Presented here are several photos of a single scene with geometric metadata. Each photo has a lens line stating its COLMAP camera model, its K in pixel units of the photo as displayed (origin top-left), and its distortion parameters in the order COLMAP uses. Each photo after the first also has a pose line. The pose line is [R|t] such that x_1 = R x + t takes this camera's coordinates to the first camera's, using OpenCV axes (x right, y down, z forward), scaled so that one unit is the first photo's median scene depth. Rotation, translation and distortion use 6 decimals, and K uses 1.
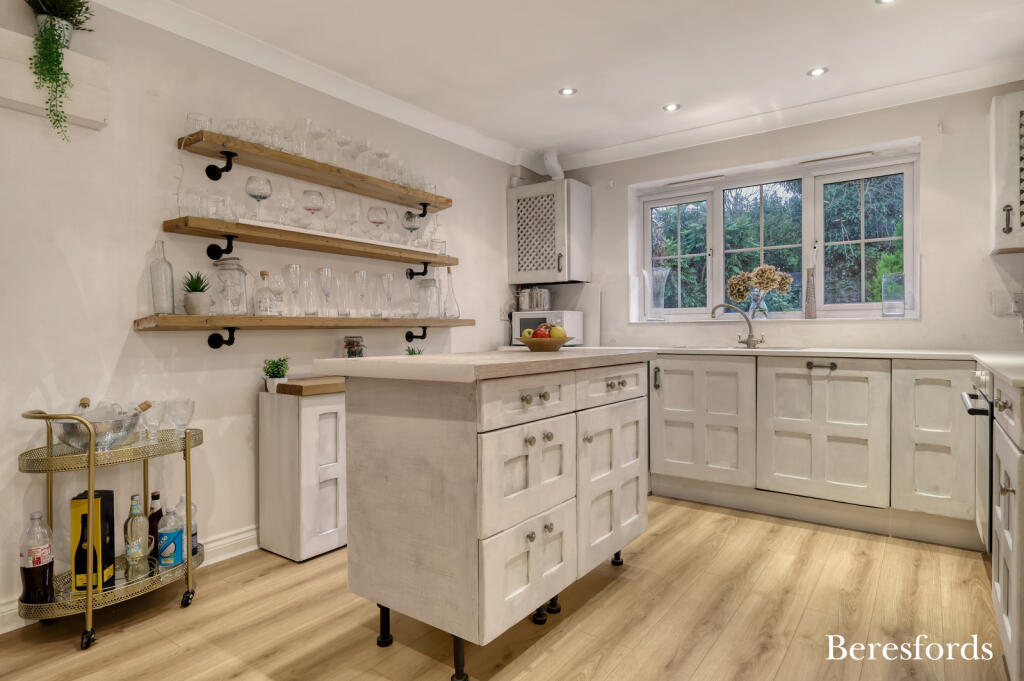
lens RADIAL K [[567.1, 0, 513.3], [0, 567.1, 335.7], [0, 0, 1]] dist [0.001083, 0.000361]
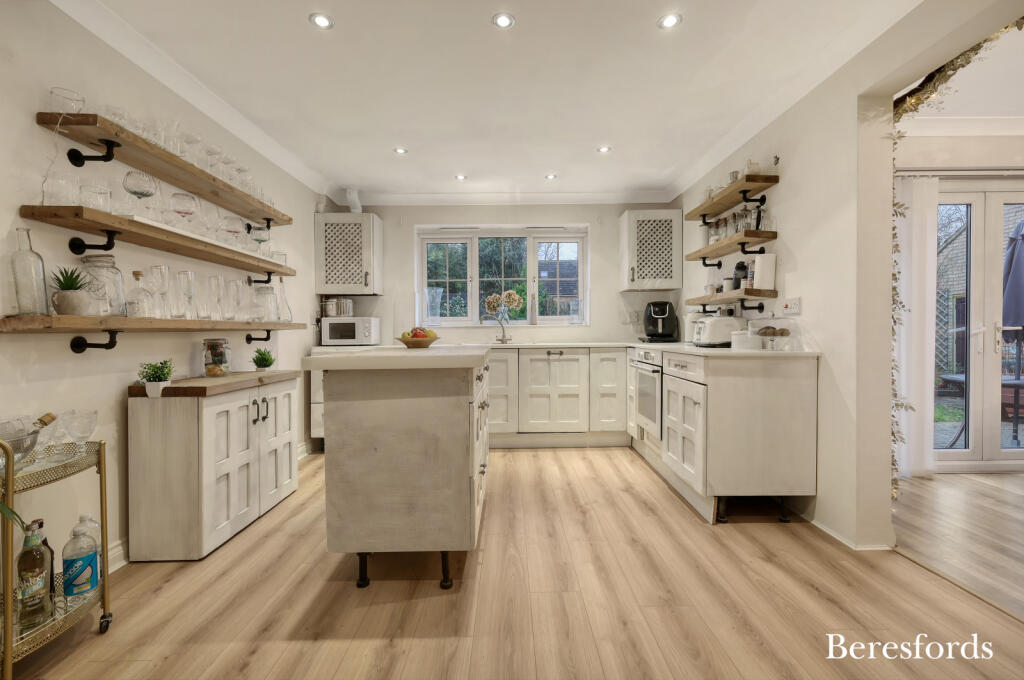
lens RADIAL K [[445.5, 0, 512.0], [0, 445.5, 340.0], [0, 0, 1]] dist [0.000221, 0.000158]
pose [[0.803741, -0.013065, 0.594836, -0.356991], [0.010298, 0.999915, 0.008047, 0.002608], [-0.594891, -0.000343, 0.803806, 0.017896]]
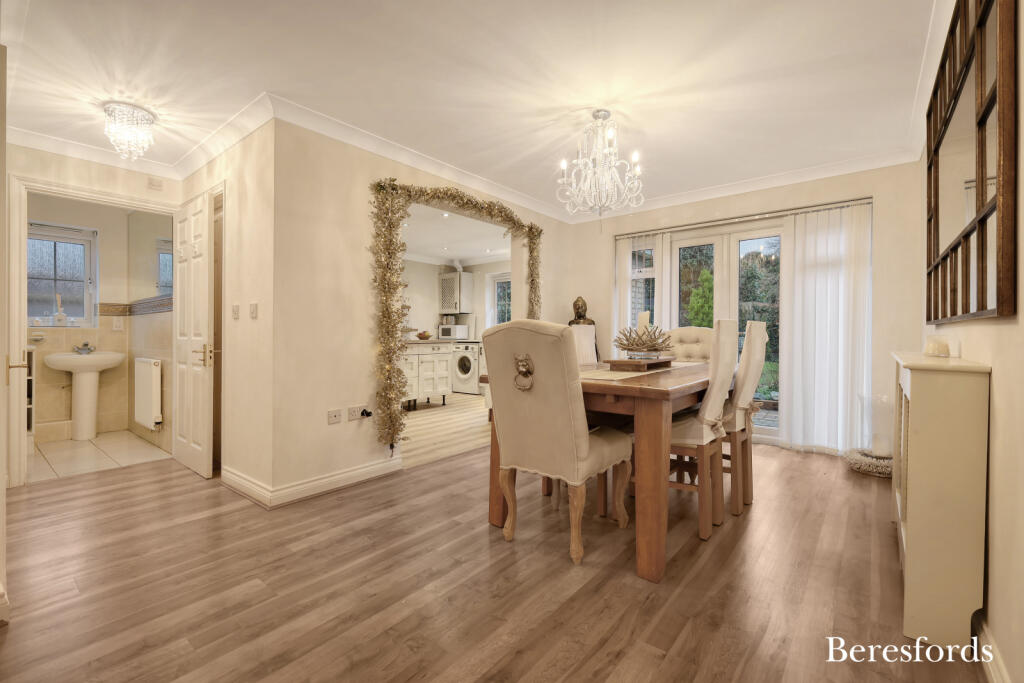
lens RADIAL K [[445.5, 0, 512.0], [0, 445.5, 341.5], [0, 0, 1]] dist [0.000221, 0.000158]
pose [[0.998773, 0.006215, -0.049132, 0.609607], [-0.005683, 0.999924, 0.010964, 0.005379], [0.049196, -0.010671, 0.998732, -1.353719]]
